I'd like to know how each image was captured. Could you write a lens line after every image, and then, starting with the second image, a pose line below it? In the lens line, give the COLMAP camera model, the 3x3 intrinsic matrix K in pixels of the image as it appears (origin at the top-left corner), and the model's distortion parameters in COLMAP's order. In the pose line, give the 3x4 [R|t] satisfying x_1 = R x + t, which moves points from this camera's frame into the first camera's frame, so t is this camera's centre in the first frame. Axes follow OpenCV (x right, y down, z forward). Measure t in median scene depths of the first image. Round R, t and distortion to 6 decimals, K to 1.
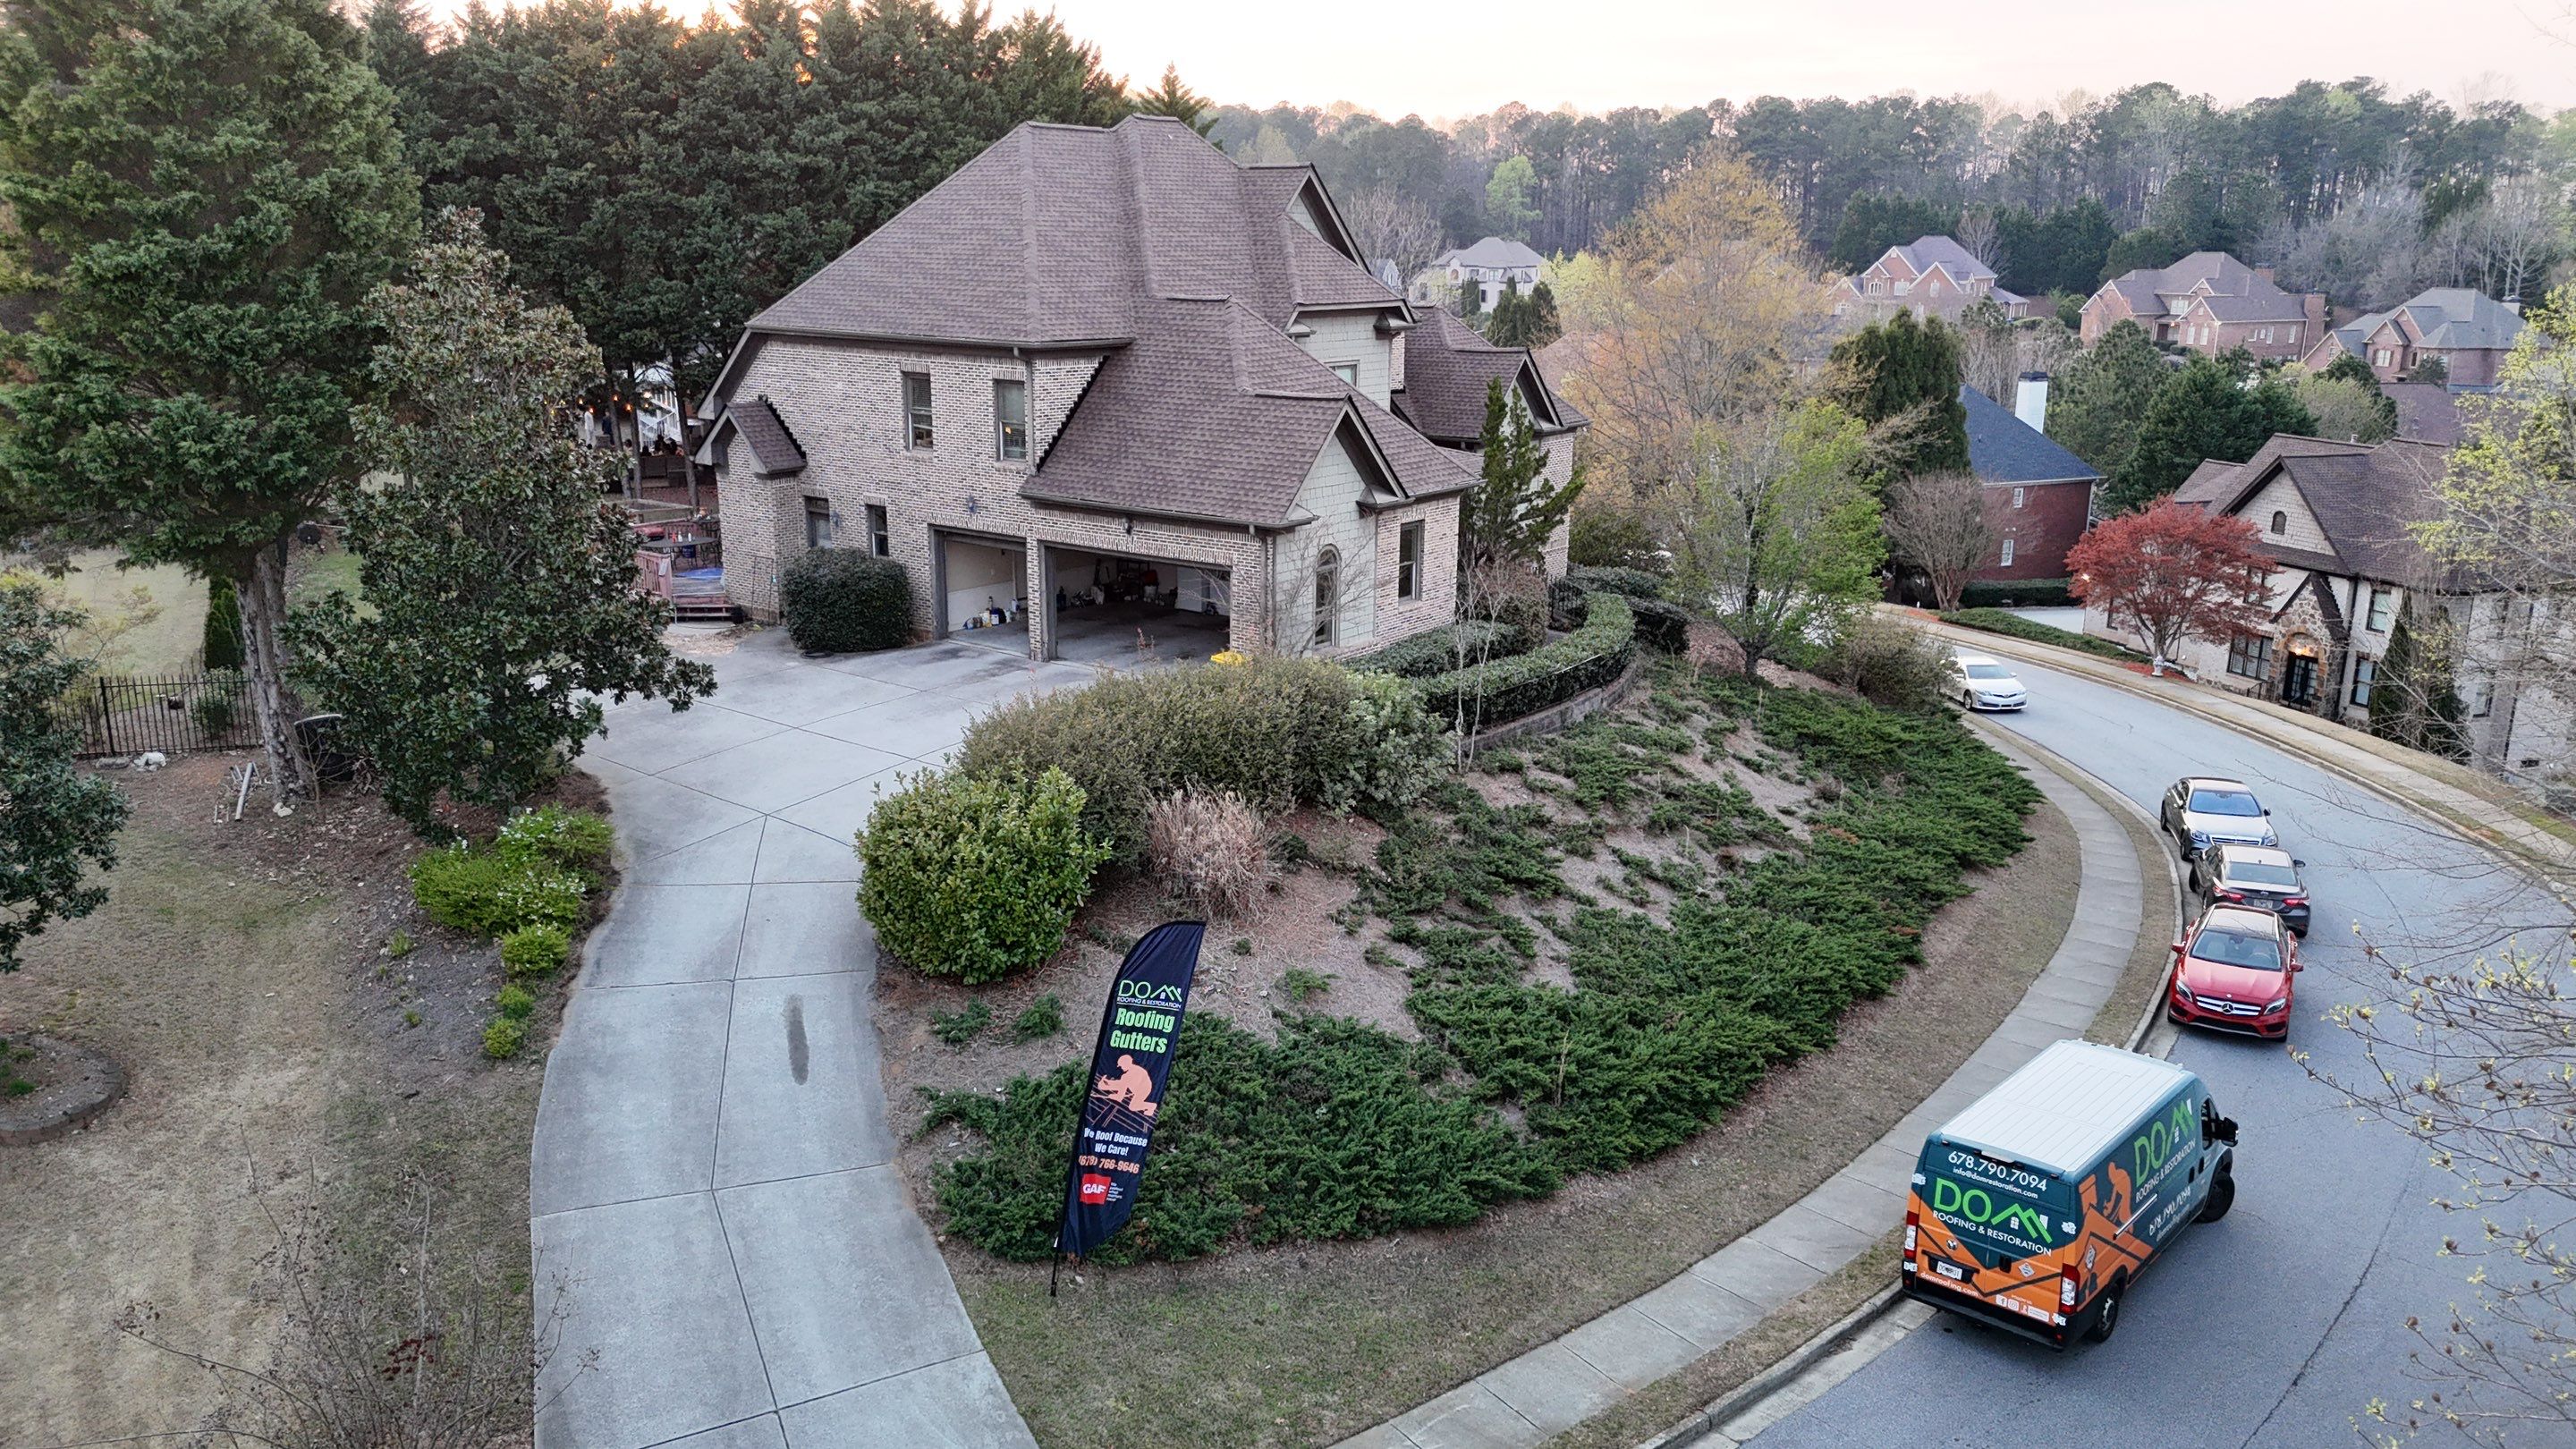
lens RADIAL K [[1939.5, 0, 1279.7], [0, 1939.5, 730.0], [0, 0, 1]] dist [0.077395, -0.072533]
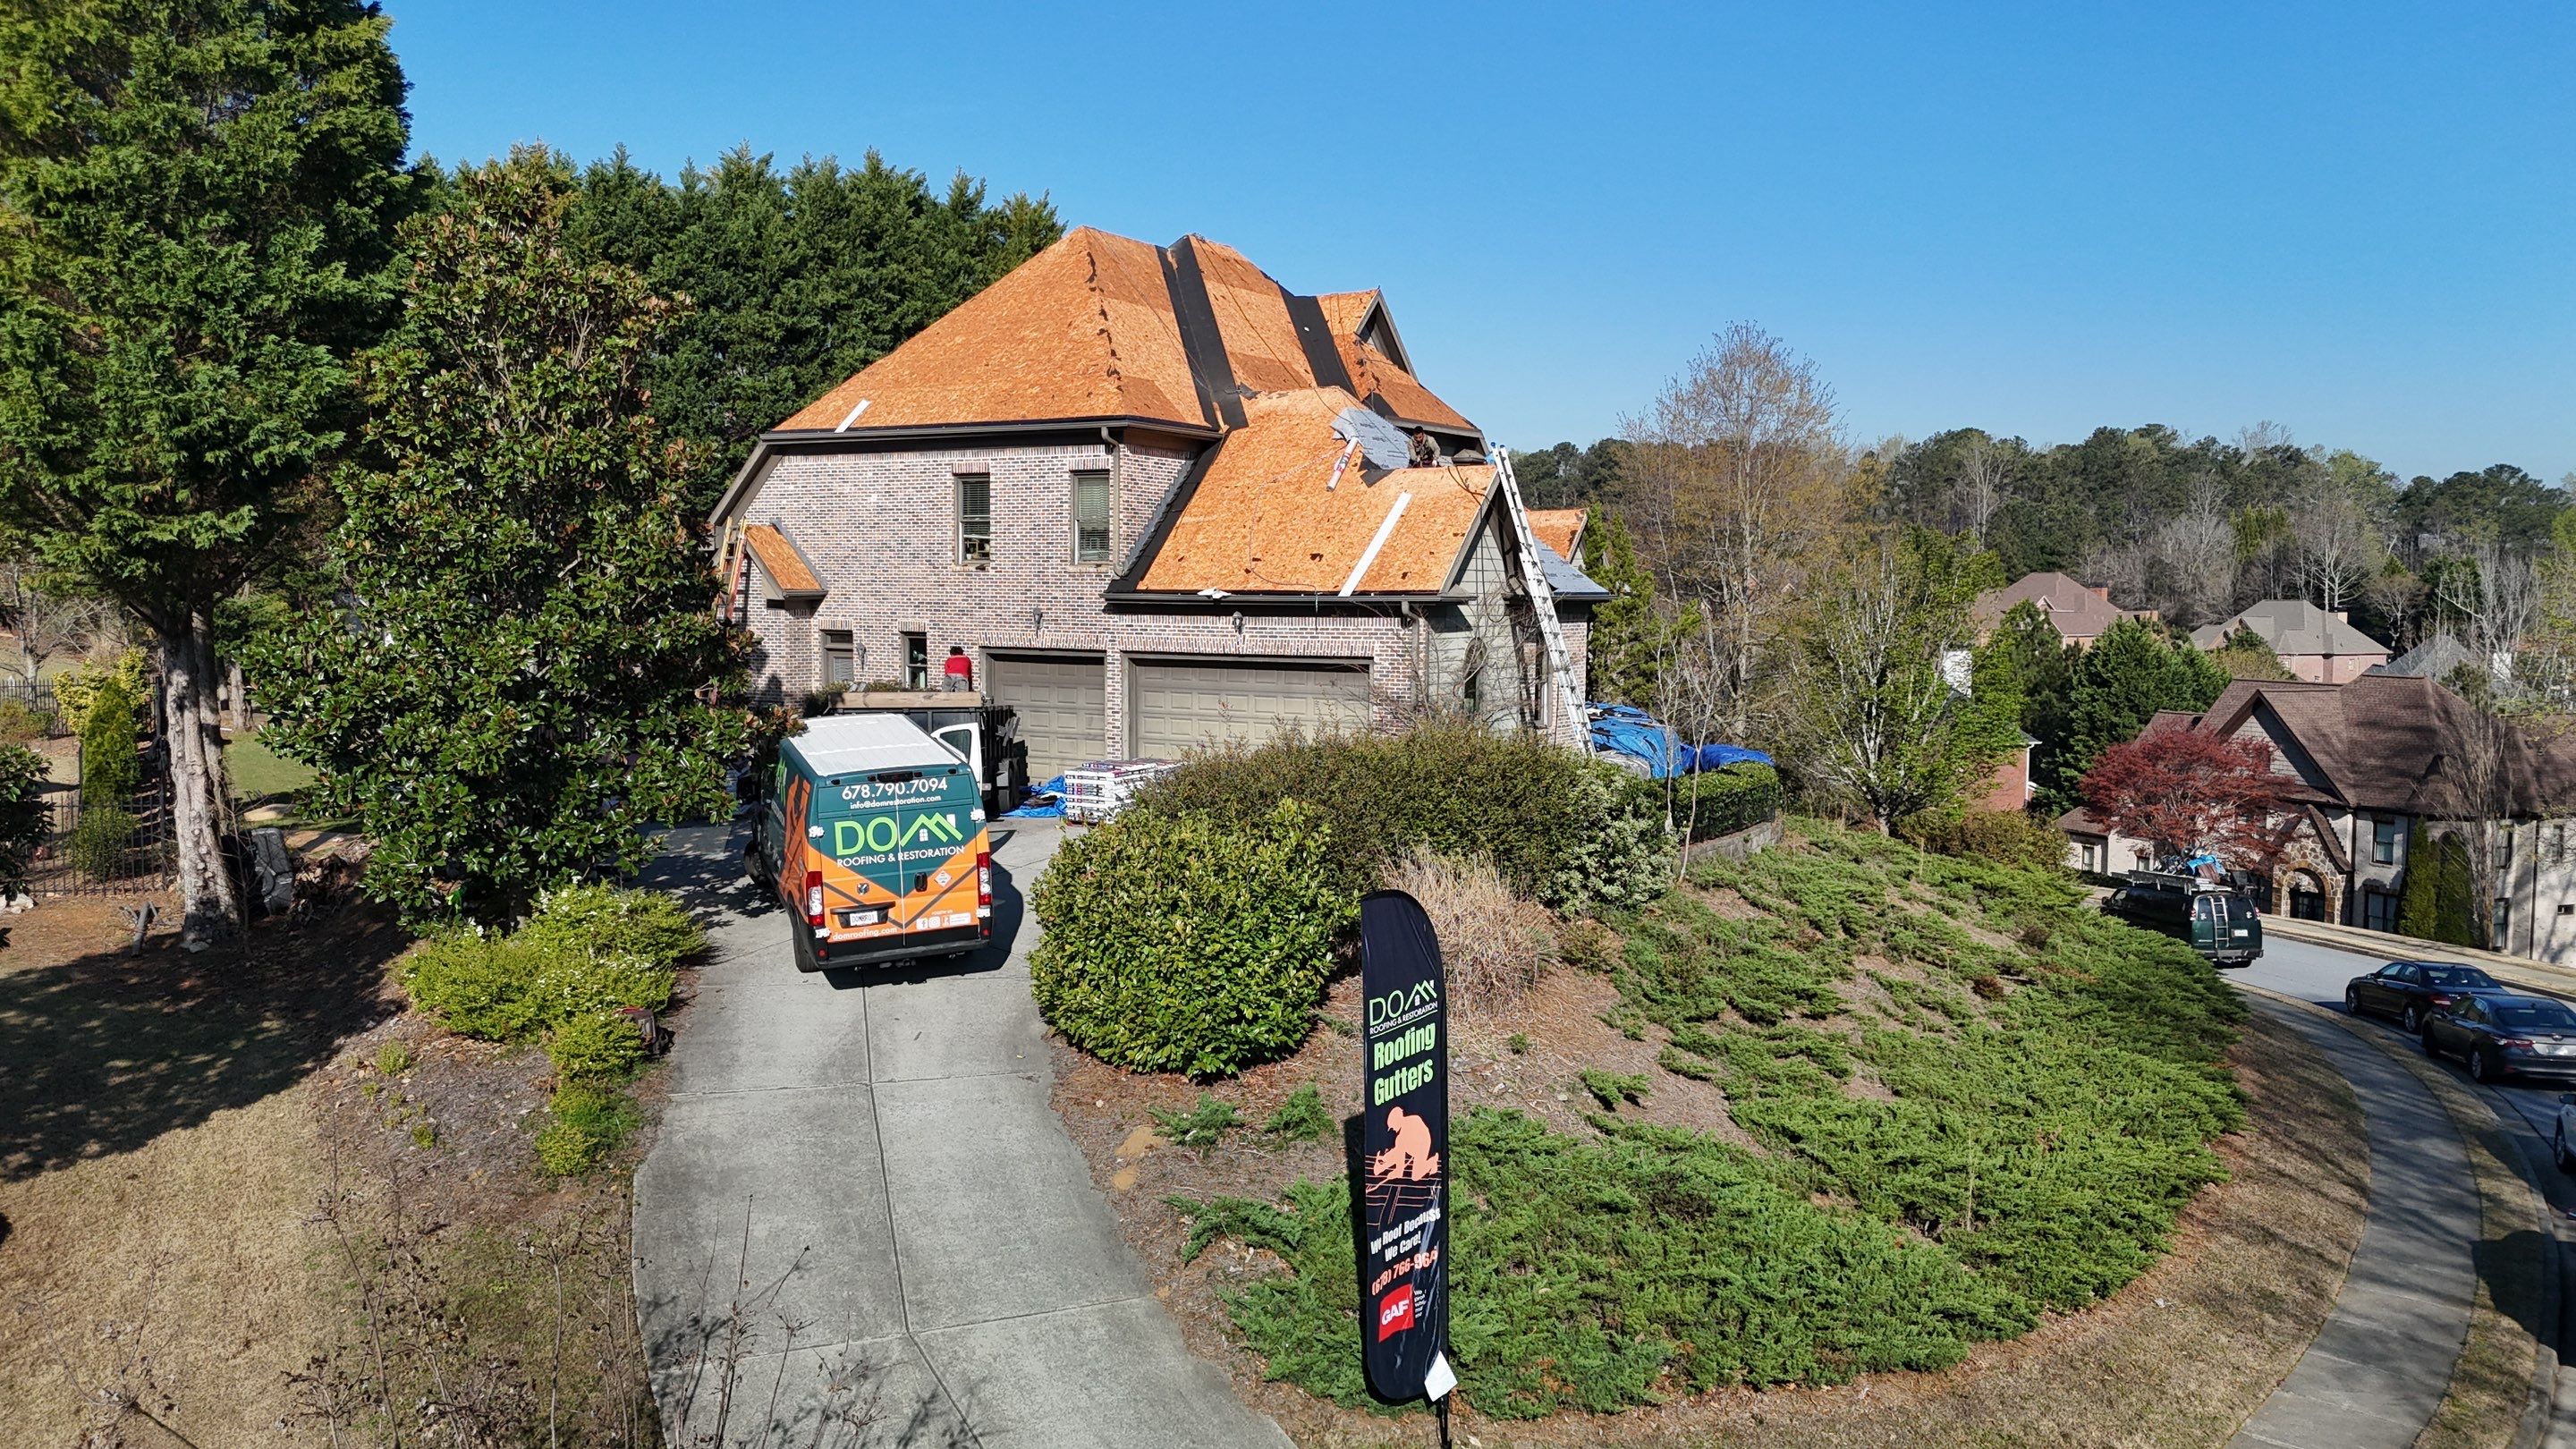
lens RADIAL K [[1939.5, 0, 1296.4], [0, 1939.5, 715.6], [0, 0, 1]] dist [0.077395, -0.072533]
pose [[0.995789, -0.008210, 0.091309, -0.124507], [0.025071, 0.982401, -0.185092, 0.088157], [-0.088182, 0.186602, 0.978470, 0.162081]]
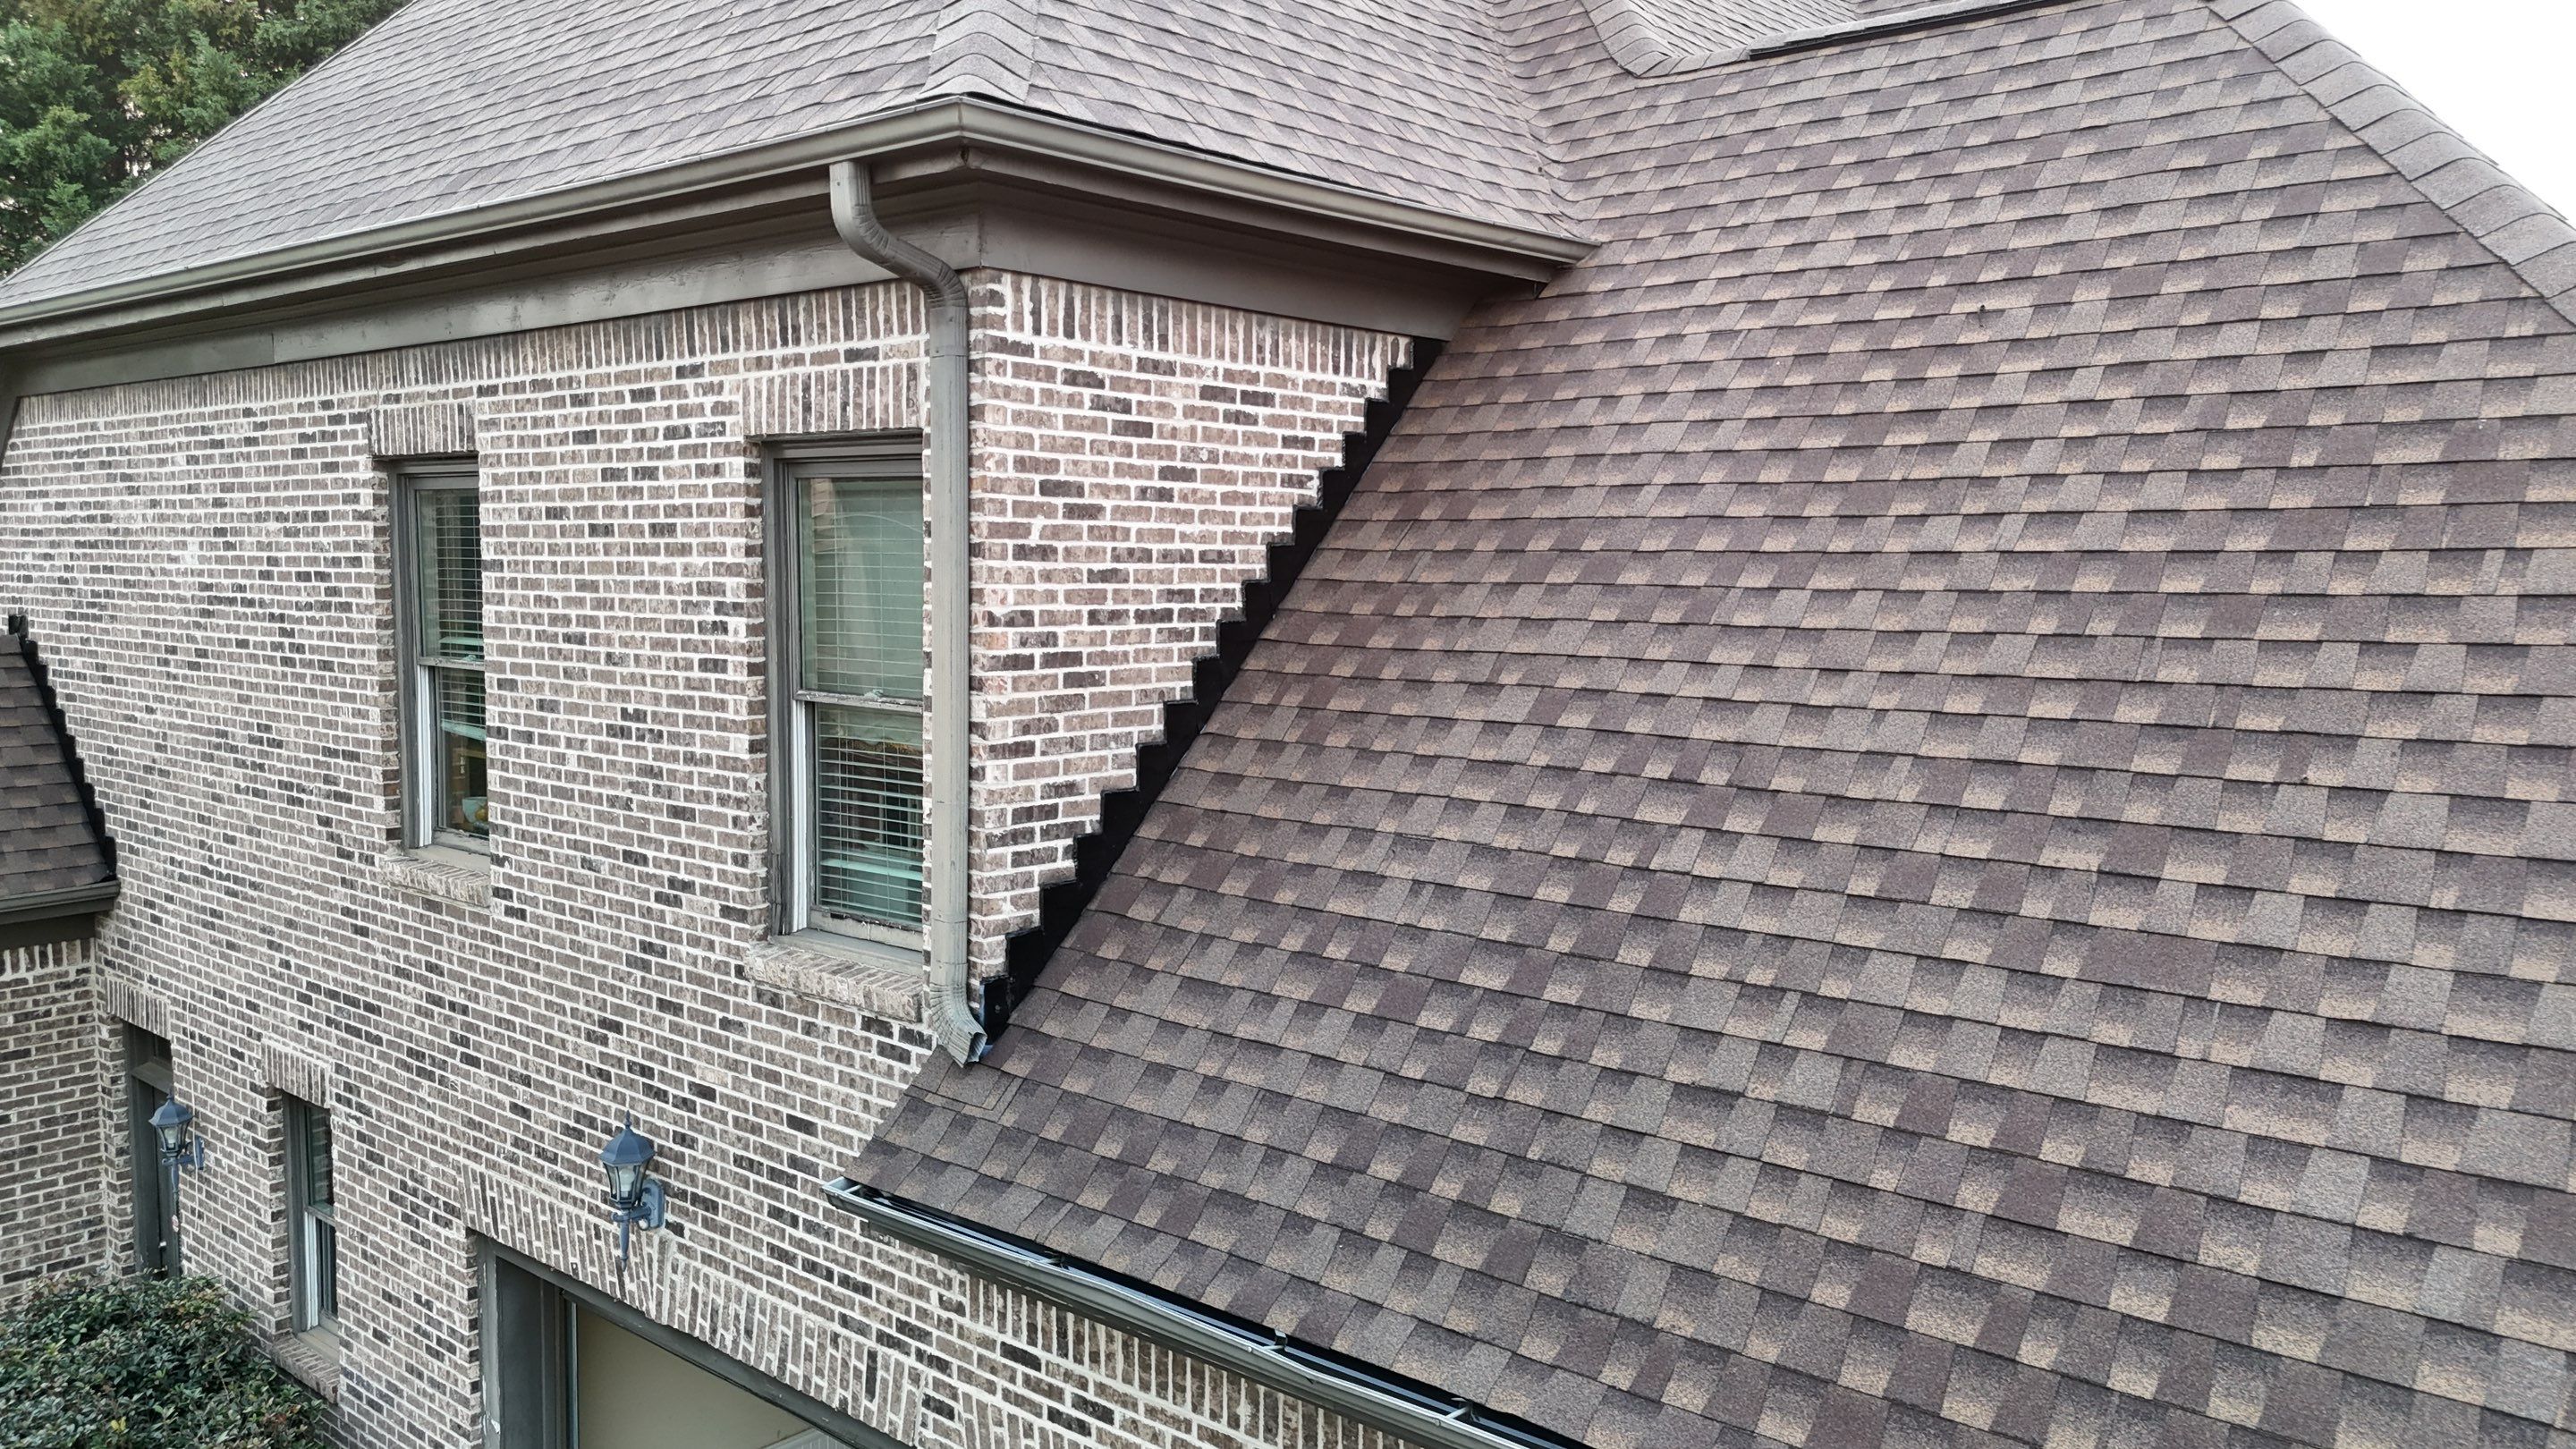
lens RADIAL K [[1939.5, 0, 1288.1], [0, 1939.5, 727.5], [0, 0, 1]] dist [0.077395, -0.072533]
pose [[0.997704, 0.002607, -0.067674, -0.089990], [-0.013503, 0.986851, -0.161066, -0.128834], [0.066364, 0.161610, 0.984621, 0.832304]]
